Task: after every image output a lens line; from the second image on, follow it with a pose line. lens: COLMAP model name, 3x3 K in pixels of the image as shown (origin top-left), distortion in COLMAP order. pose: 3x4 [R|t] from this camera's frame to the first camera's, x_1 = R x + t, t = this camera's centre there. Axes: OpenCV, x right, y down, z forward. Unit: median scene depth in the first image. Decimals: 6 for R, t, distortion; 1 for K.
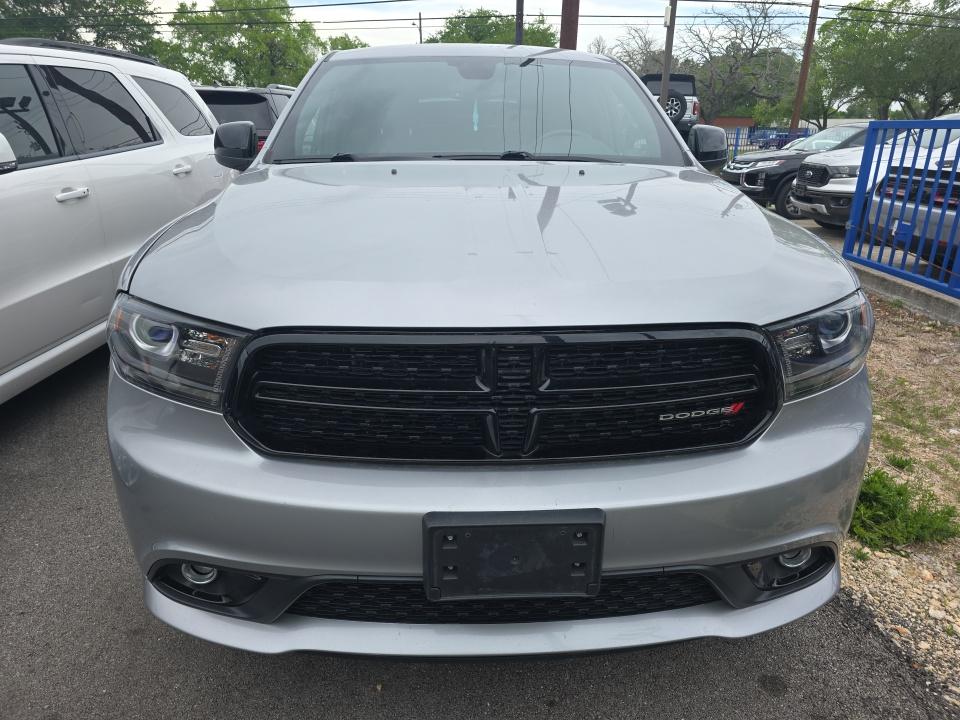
lens RADIAL K [[661.6, 0, 479.6], [0, 661.6, 355.4], [0, 0, 1]] dist [0.022706, 0.001141]
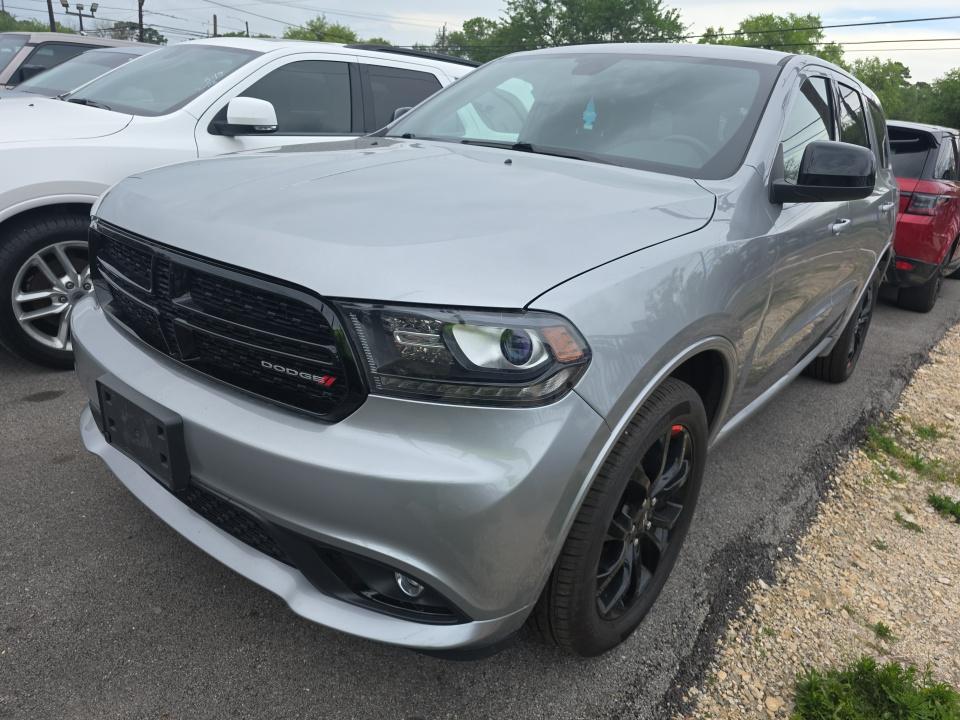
lens RADIAL K [[661.6, 0, 478.6], [0, 661.6, 365.5], [0, 0, 1]] dist [0.022706, 0.001141]
pose [[0.750771, 0.283344, -0.596707, 0.694281], [-0.294521, 0.952158, 0.081565, -0.053727], [0.591270, 0.114506, 0.798303, 0.216440]]
